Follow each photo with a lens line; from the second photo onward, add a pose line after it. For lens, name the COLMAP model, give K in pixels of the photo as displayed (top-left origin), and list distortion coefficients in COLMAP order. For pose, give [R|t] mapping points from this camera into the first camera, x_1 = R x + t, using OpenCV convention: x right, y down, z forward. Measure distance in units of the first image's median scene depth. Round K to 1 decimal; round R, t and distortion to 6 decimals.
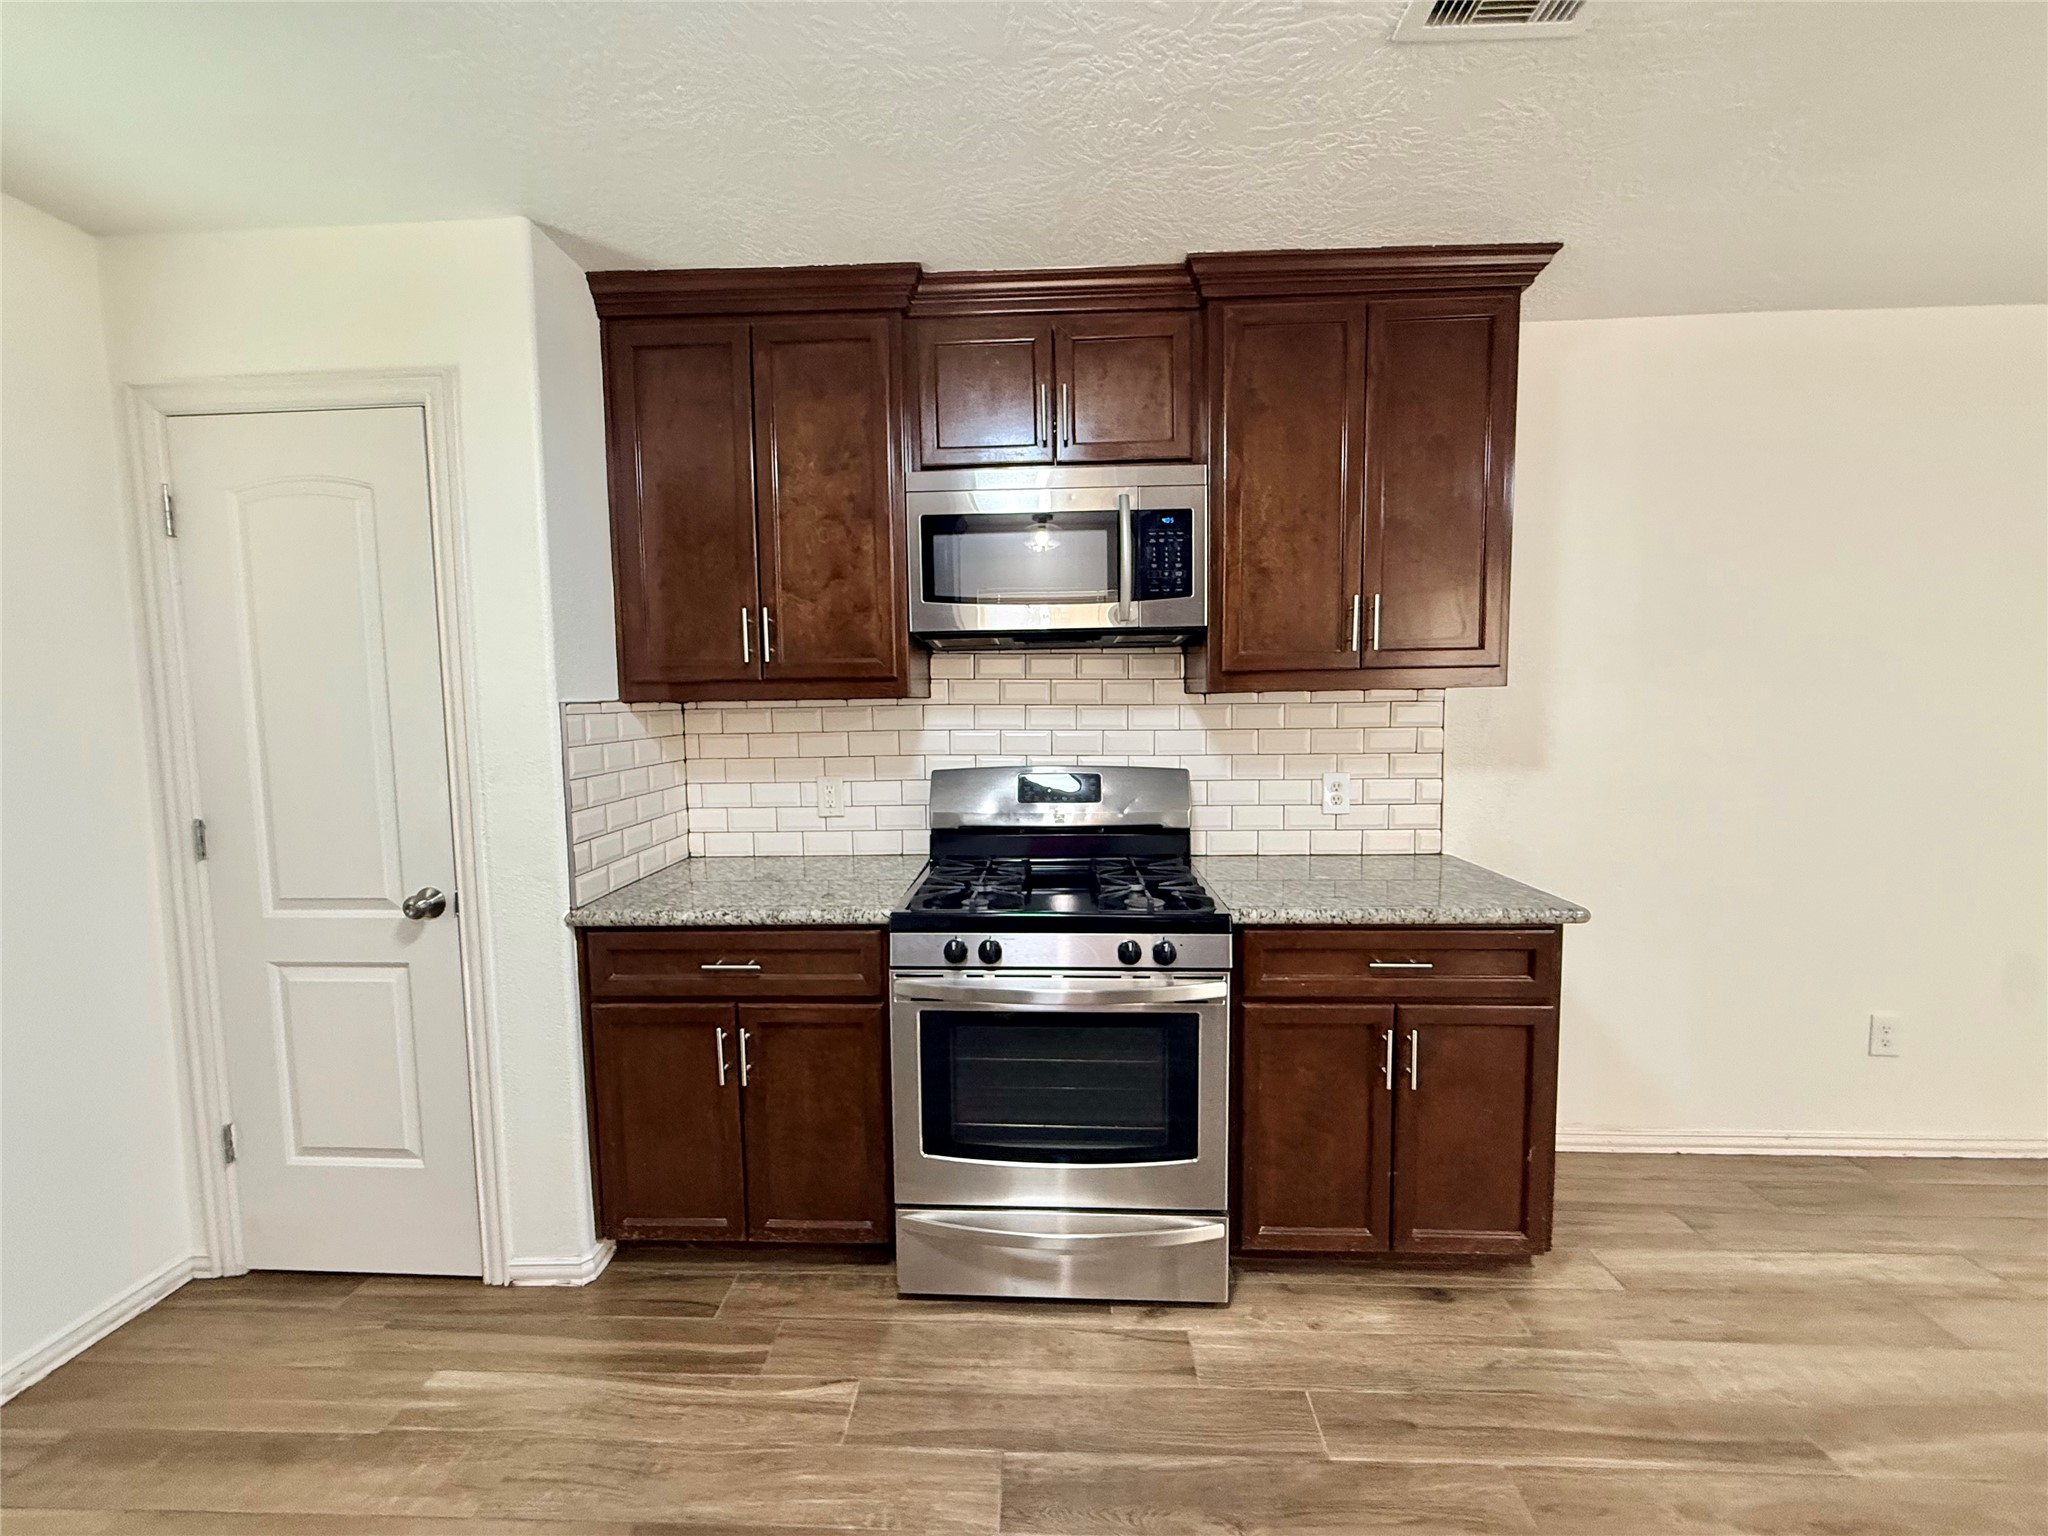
lens RADIAL K [[811.9, 0, 1023.0], [0, 811.9, 761.4], [0, 0, 1]] dist [0.001512, 0.000196]
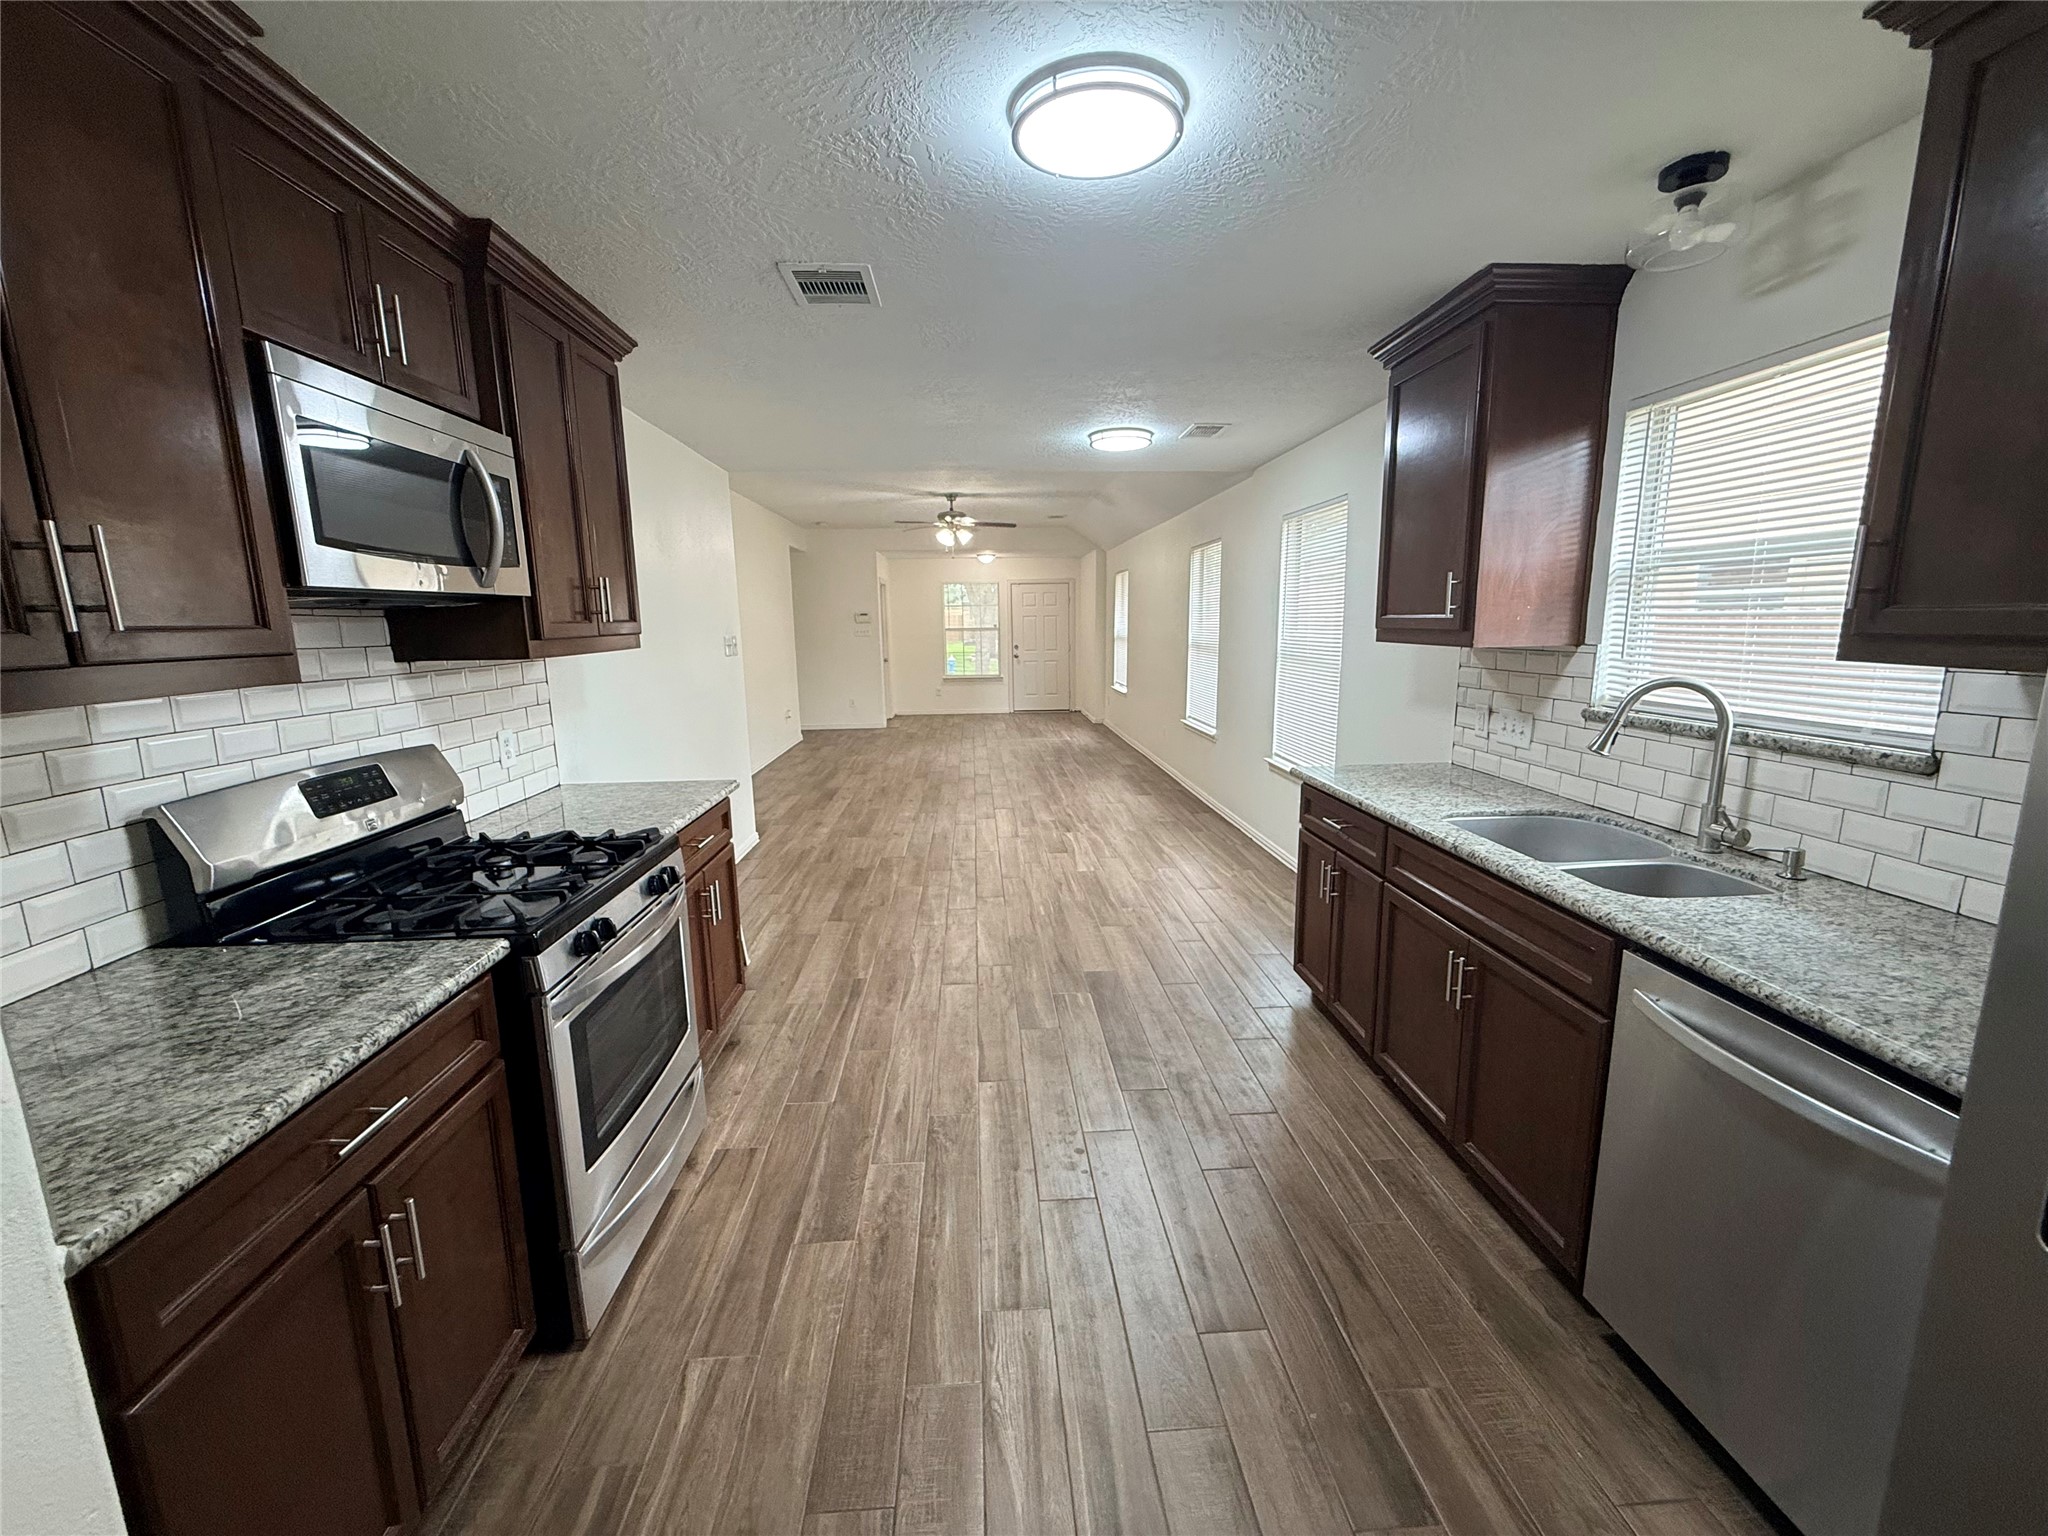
lens RADIAL K [[811.9, 0, 1022.1], [0, 811.9, 764.6], [0, 0, 1]] dist [0.001512, 0.000196]
pose [[-0.097881, -0.164738, 0.981469, -0.995278], [0.100488, 0.979528, 0.174434, -0.079915], [-0.990112, 0.115700, -0.079322, 0.531167]]
